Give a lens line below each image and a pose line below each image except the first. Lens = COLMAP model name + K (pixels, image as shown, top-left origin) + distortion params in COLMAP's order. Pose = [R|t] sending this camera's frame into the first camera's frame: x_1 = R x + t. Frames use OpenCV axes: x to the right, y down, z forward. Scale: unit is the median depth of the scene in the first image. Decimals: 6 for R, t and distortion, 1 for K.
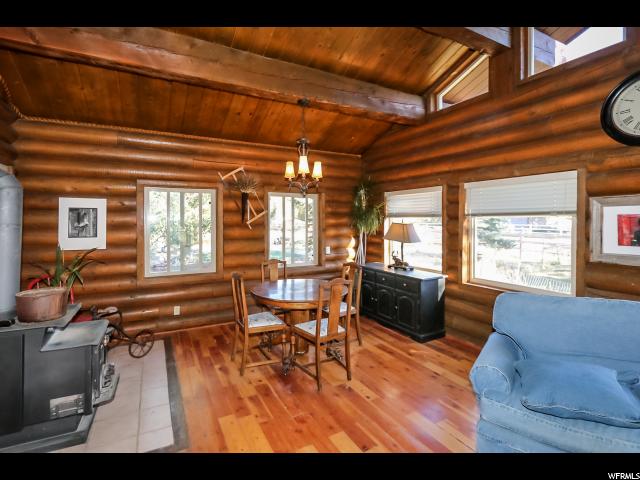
lens RADIAL K [[306.4, 0, 294.5], [0, 306.4, 219.0], [0, 0, 1]] dist [0.014653, -0.005280]
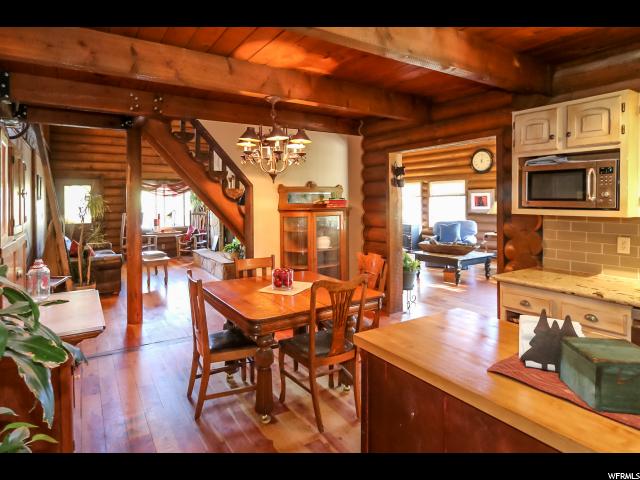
lens RADIAL K [[367.3, 0, 303.3], [0, 367.3, 208.3], [0, 0, 1]] dist [-0.000910, 0.000119]
pose [[0.995292, -0.009655, 0.096437, -0.608535], [0.007951, 0.999806, 0.018045, 0.018006], [-0.096593, -0.017193, 0.995175, -1.532427]]
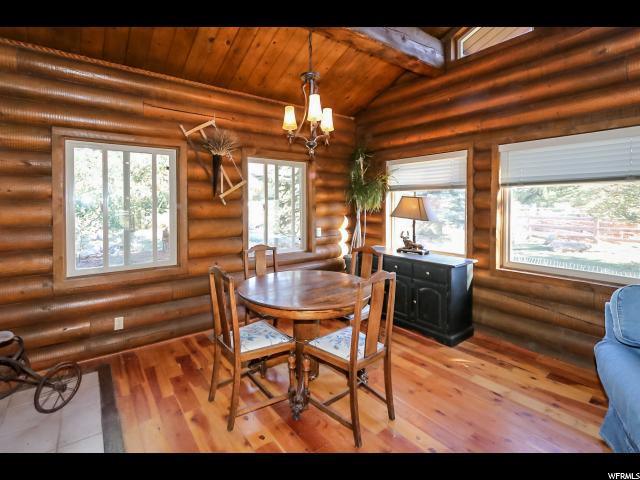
lens RADIAL K [[306.4, 0, 290.3], [0, 306.4, 204.0], [0, 0, 1]] dist [0.014653, -0.005280]
pose [[0.988836, -0.003888, 0.148956, -0.111290], [0.003790, 0.999992, 0.000941, 0.034405], [-0.148959, -0.000366, 0.988843, 0.275920]]
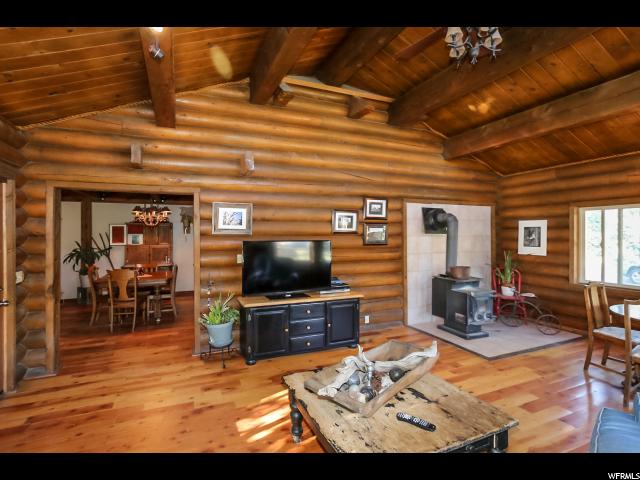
lens RADIAL K [[282.5, 0, 313.4], [0, 282.5, 233.9], [0, 0, 1]] dist [0.009332, -0.000550]
pose [[-0.096136, 0.001257, -0.995367, 0.756666], [0.007266, 0.999973, 0.000561, -0.010227], [0.995342, -0.007178, -0.096142, 0.064157]]
